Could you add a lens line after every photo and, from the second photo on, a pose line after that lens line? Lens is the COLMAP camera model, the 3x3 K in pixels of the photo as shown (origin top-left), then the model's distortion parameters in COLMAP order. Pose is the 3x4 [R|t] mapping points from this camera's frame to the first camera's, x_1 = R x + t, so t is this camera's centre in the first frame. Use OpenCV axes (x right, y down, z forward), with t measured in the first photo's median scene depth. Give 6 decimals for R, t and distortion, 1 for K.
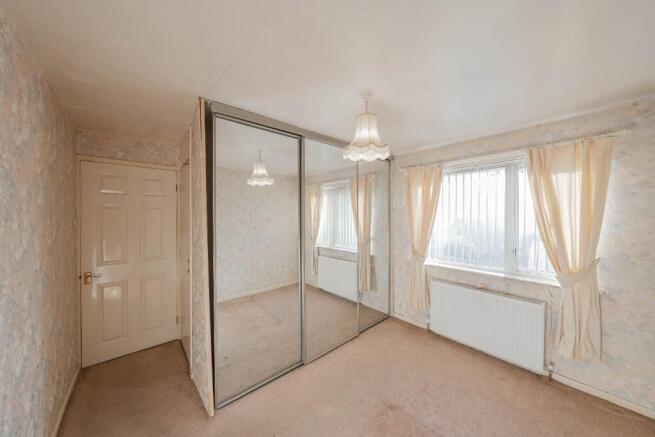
lens RADIAL K [[220.7, 0, 328.7], [0, 220.7, 217.1], [0, 0, 1]] dist [-0.001400, 0.000001]
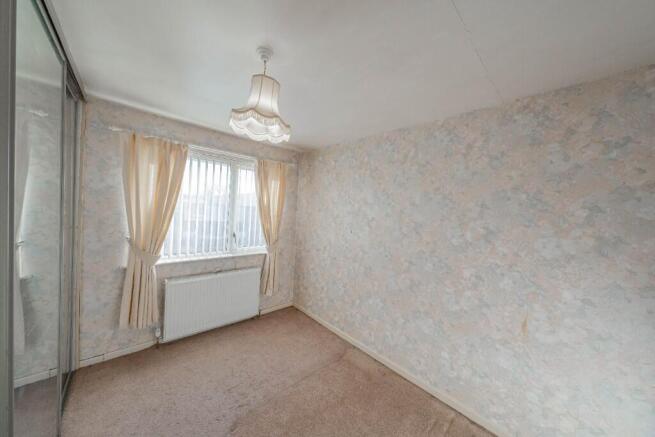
lens RADIAL K [[220.7, 0, 328.3], [0, 220.7, 216.8], [0, 0, 1]] dist [-0.001400, 0.000001]
pose [[-0.012339, -0.027434, 0.999547, -0.390947], [-0.040768, 0.998806, 0.026910, 0.000950], [-0.999092, -0.040418, -0.013442, 0.466606]]
